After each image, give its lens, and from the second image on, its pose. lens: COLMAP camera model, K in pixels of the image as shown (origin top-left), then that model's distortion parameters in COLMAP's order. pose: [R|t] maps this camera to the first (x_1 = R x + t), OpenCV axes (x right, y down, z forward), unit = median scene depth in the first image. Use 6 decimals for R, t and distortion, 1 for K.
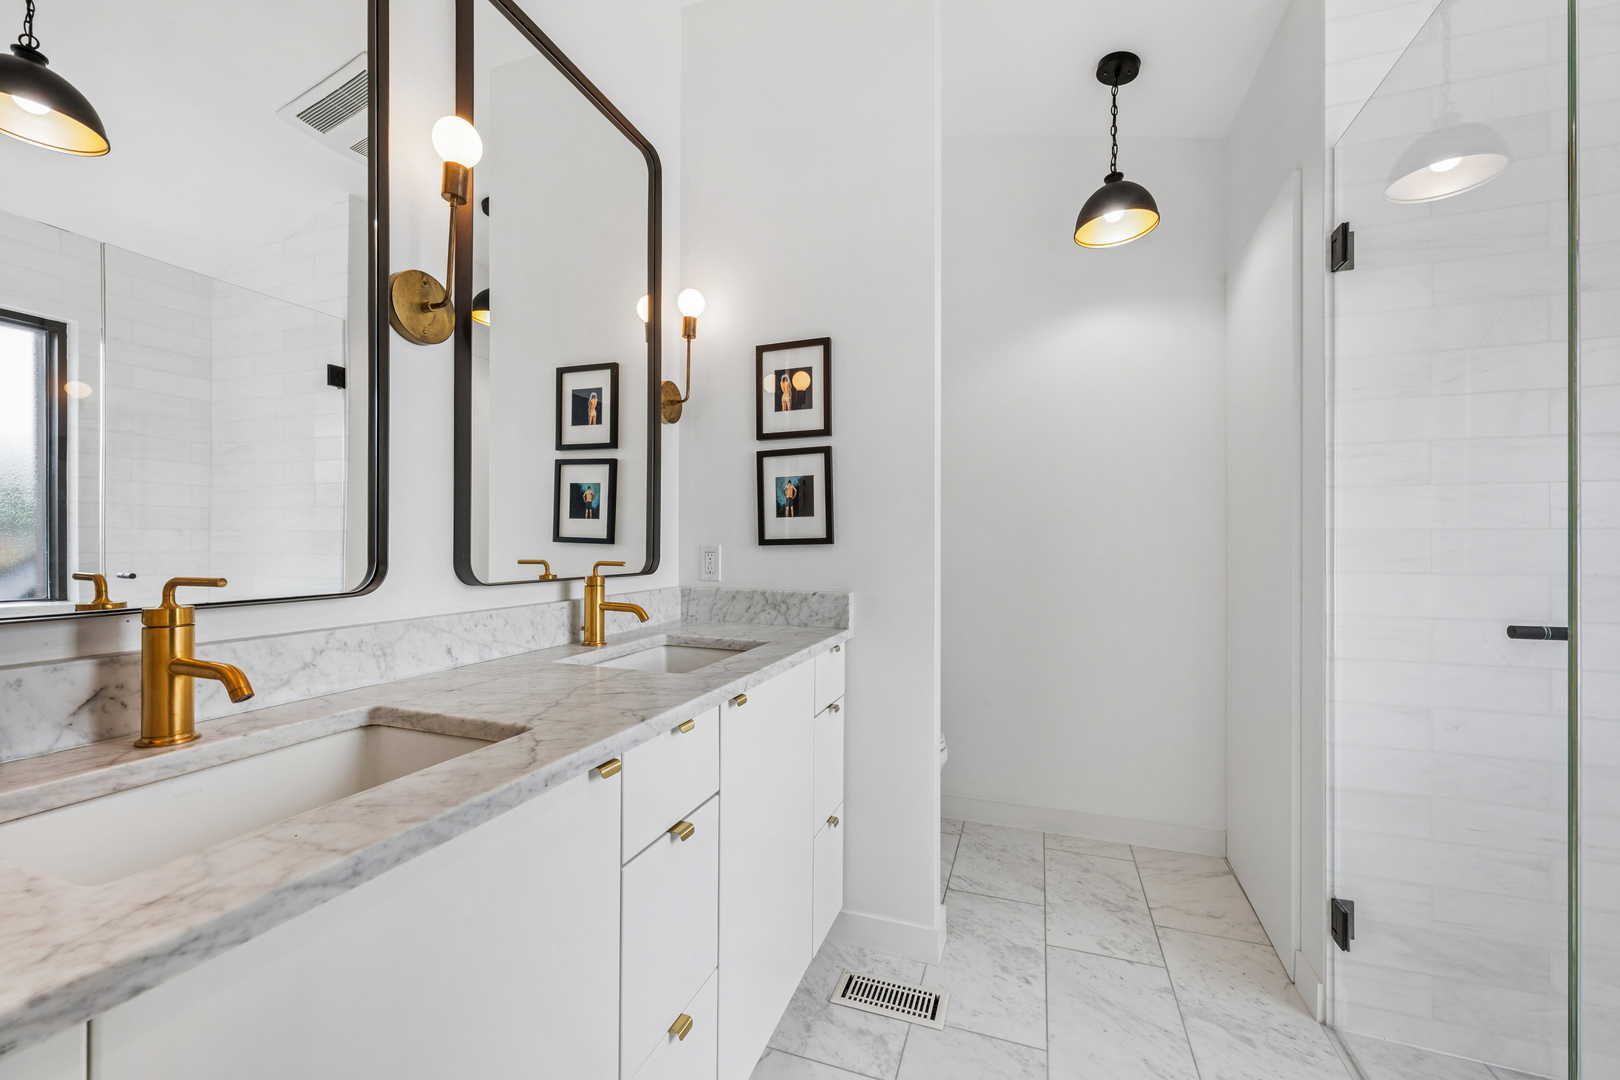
lens RADIAL K [[645.3, 0, 823.0], [0, 645.3, 541.4], [0, 0, 1]] dist [0.002844, 0.000119]
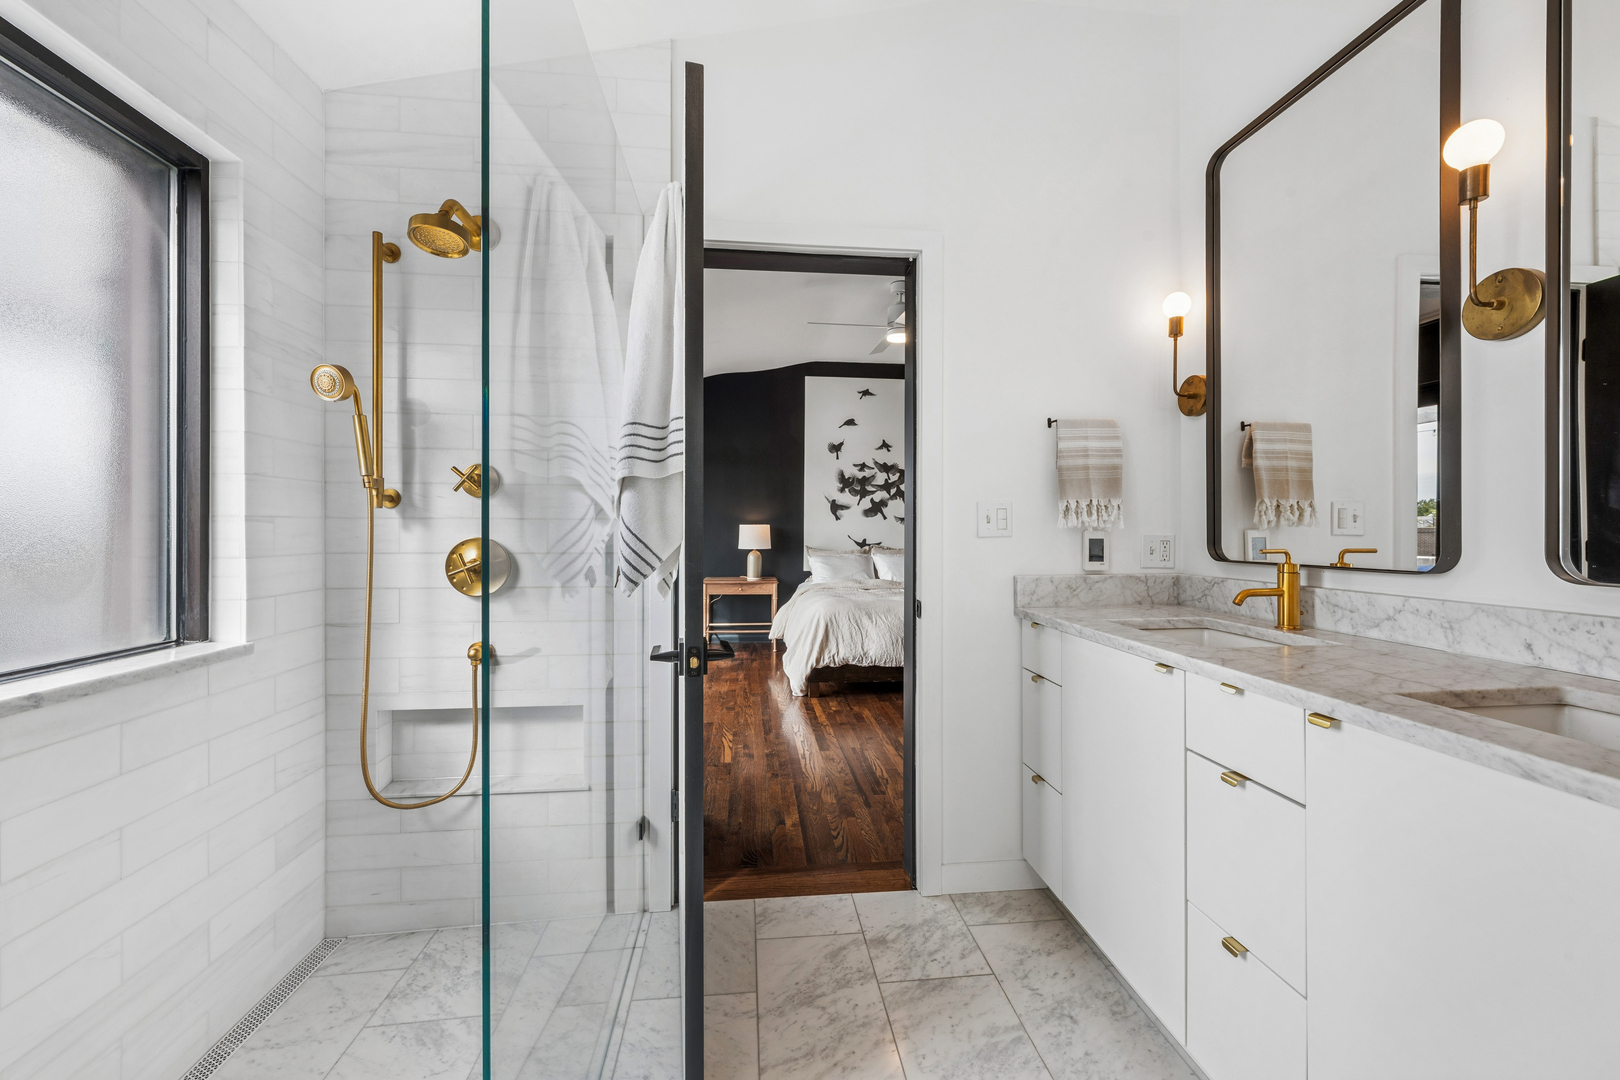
lens RADIAL K [[645.3, 0, 808.6], [0, 645.3, 533.0], [0, 0, 1]] dist [0.002844, 0.000119]
pose [[-0.901736, -0.003198, -0.432275, 0.881927], [-0.005192, 0.999981, 0.003434, 0.003616], [0.432256, 0.005341, -0.901735, 1.544135]]
